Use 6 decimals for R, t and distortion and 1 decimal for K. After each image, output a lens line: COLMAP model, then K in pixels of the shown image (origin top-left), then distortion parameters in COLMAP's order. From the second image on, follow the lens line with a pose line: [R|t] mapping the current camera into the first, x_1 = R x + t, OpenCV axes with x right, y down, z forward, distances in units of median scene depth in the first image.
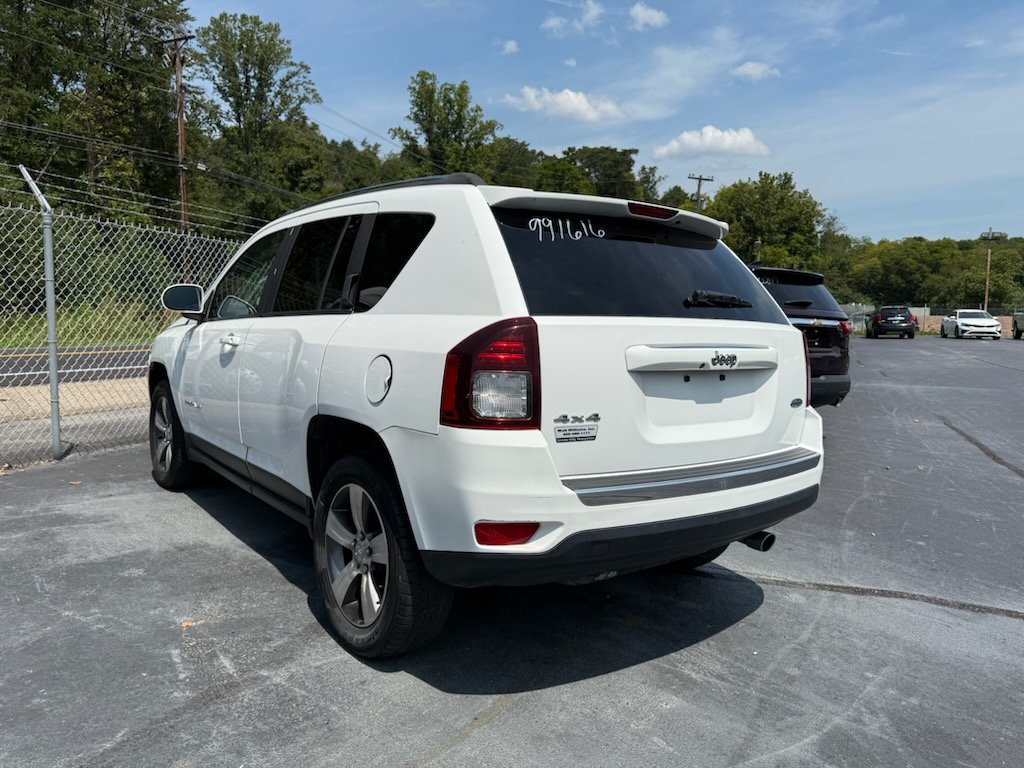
lens RADIAL K [[725.5, 0, 511.0], [0, 725.5, 389.3], [0, 0, 1]] dist [0.020097, -0.031310]
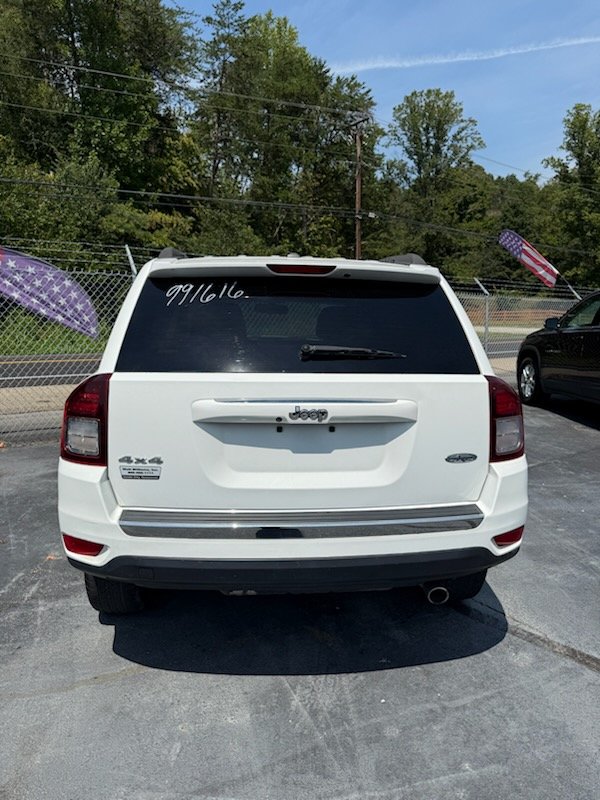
lens RADIAL K [[566.8, 0, 300.0], [0, 566.8, 400.0], [0, 0, 1]] dist [0.020097, -0.031310]
pose [[0.843714, 0.056327, -0.533829, 0.604309], [-0.035588, 0.998161, 0.049074, -0.085077], [0.535611, -0.022406, 0.844167, 0.266563]]
